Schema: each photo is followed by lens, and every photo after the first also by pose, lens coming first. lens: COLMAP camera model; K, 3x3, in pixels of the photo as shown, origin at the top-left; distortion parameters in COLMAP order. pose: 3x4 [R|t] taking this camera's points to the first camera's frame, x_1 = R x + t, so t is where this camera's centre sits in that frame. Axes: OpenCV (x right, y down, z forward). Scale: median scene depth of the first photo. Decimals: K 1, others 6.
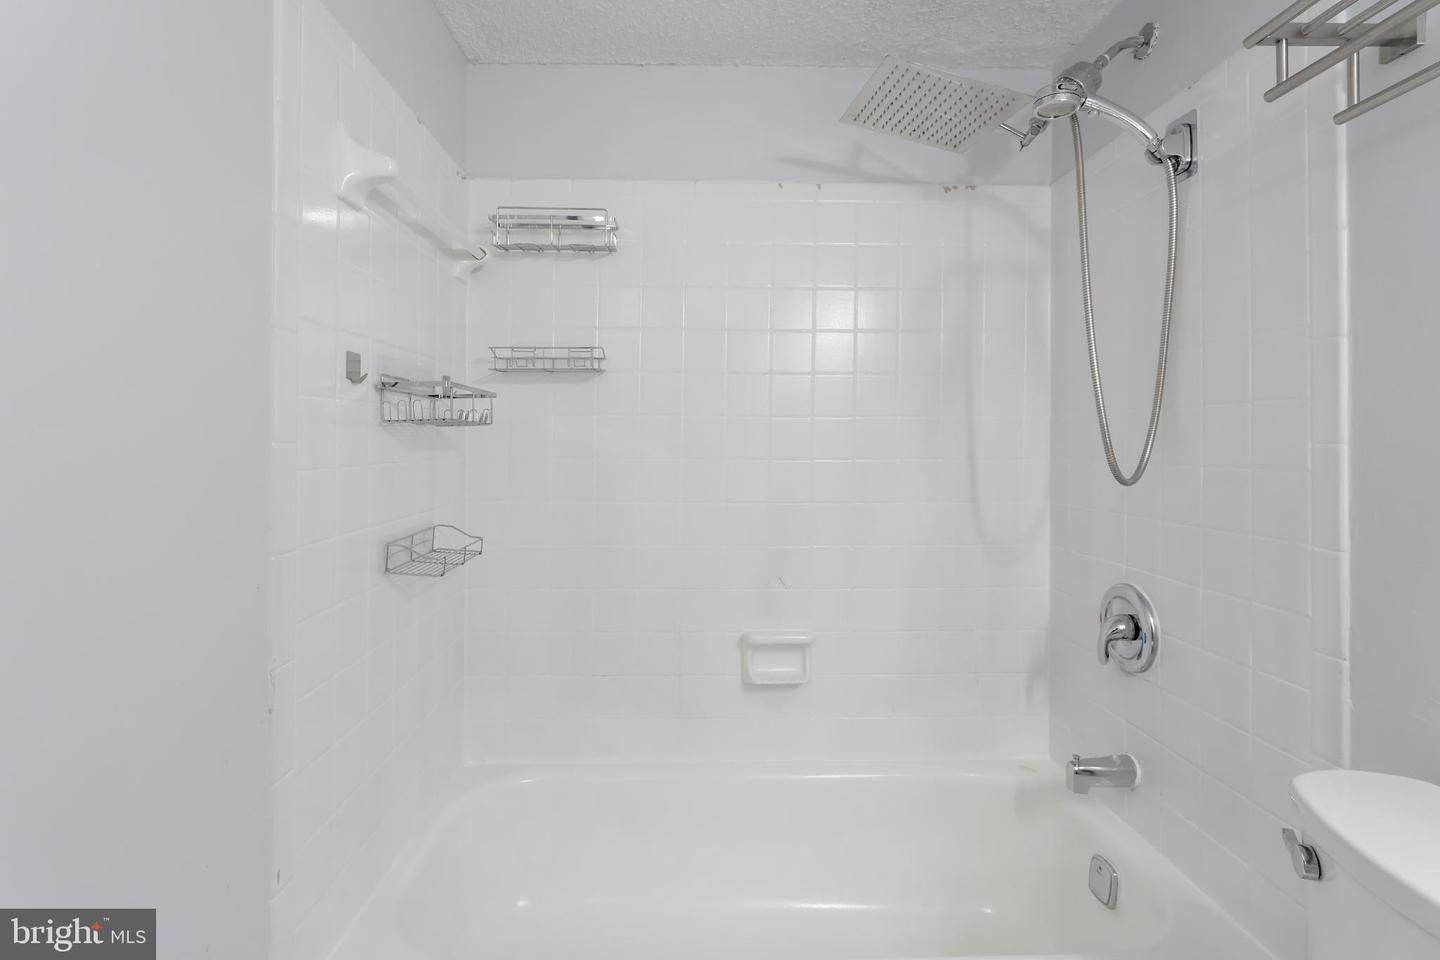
lens RADIAL K [[686.8, 0, 717.0], [0, 686.8, 444.4], [0, 0, 1]] dist [-0.000389, -0.000182]
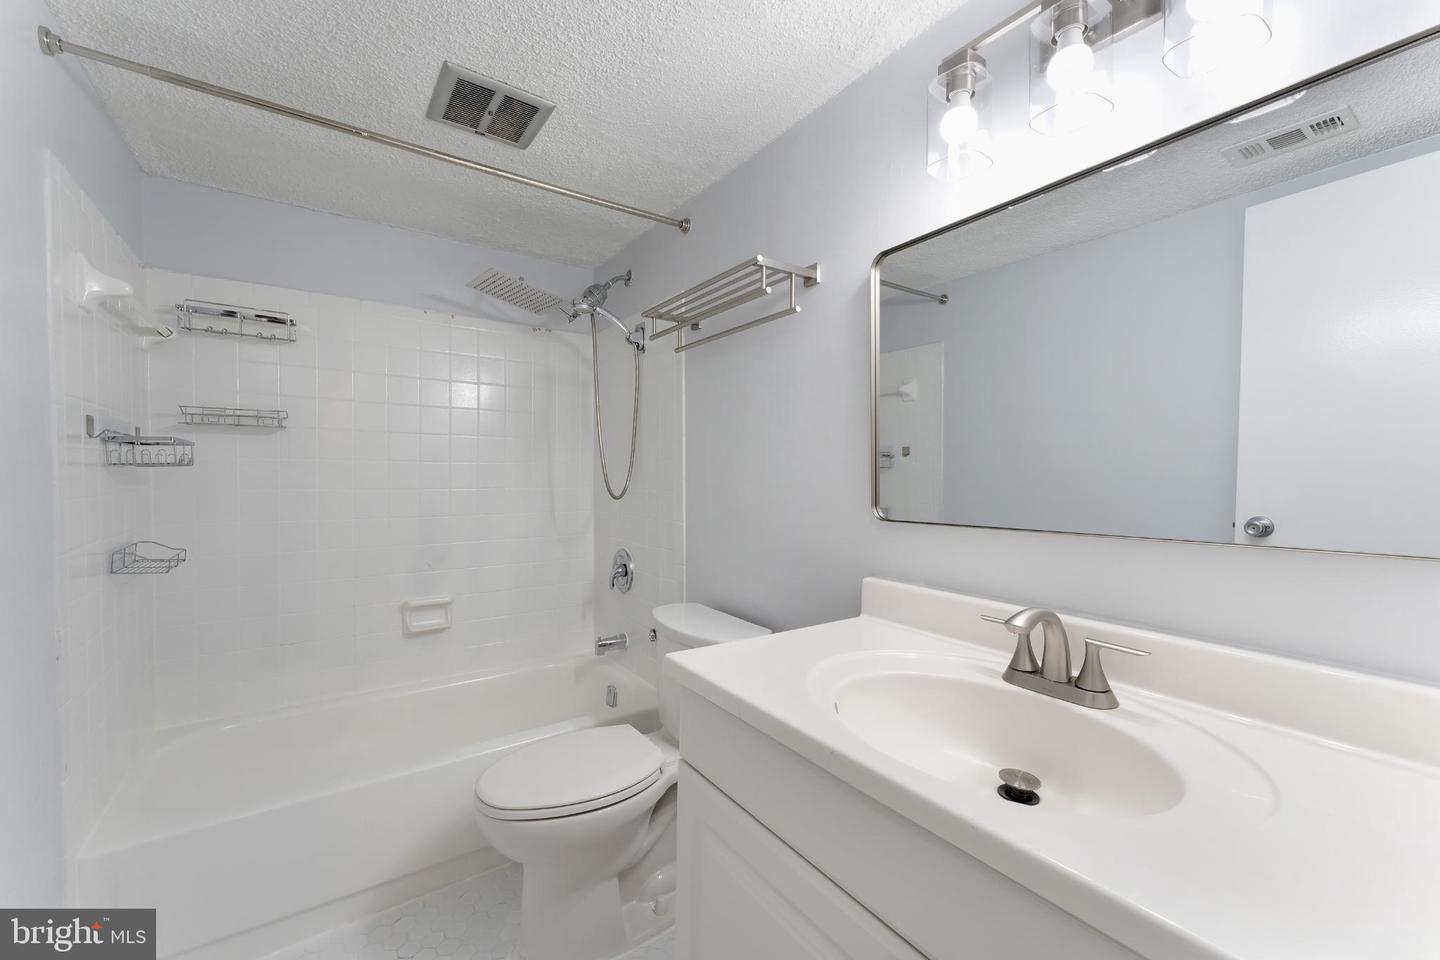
lens RADIAL K [[583.1, 0, 720.9], [0, 583.1, 495.8], [0, 0, 1]] dist [-0.000390, 0.004608]
pose [[0.840529, -0.016911, 0.541502, -0.075647], [-0.000333, 0.999496, 0.031731, -0.005663], [-0.541766, -0.026851, 0.840100, -0.537514]]
